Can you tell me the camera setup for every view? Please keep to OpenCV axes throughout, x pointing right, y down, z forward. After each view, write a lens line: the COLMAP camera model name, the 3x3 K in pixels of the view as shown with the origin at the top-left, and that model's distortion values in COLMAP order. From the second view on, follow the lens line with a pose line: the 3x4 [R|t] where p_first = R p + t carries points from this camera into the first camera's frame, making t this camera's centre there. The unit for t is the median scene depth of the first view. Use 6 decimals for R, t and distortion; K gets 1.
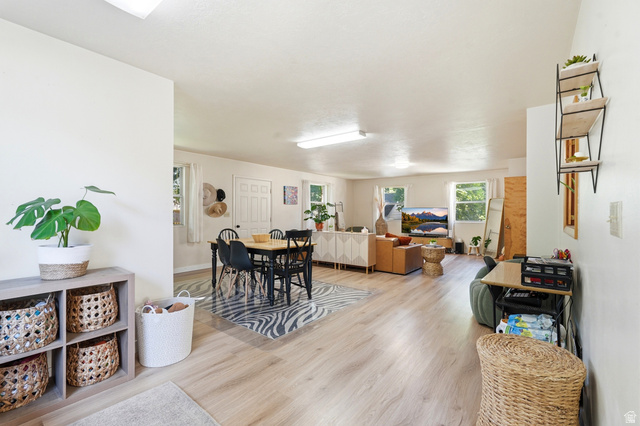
lens RADIAL K [[287.0, 0, 318.7], [0, 287.0, 214.8], [0, 0, 1]] dist [-0.002808, -0.000041]
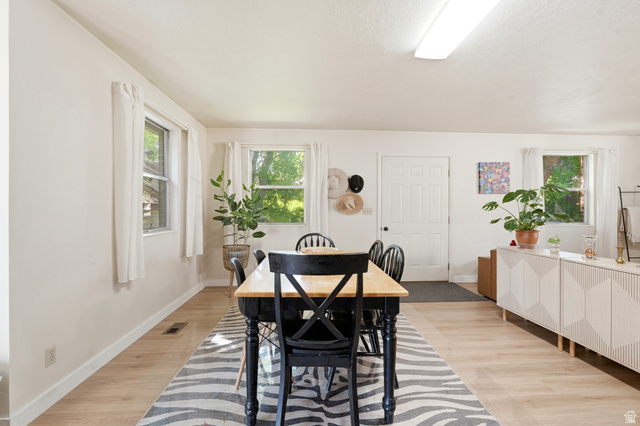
lens RADIAL K [[287.0, 0, 319.2], [0, 287.0, 211.7], [0, 0, 1]] dist [-0.002808, -0.000041]
pose [[0.659435, 0.001446, -0.751761, 0.130734], [-0.005653, 0.999979, -0.003035, 0.003062], [0.751741, 0.006251, 0.659429, 0.477737]]
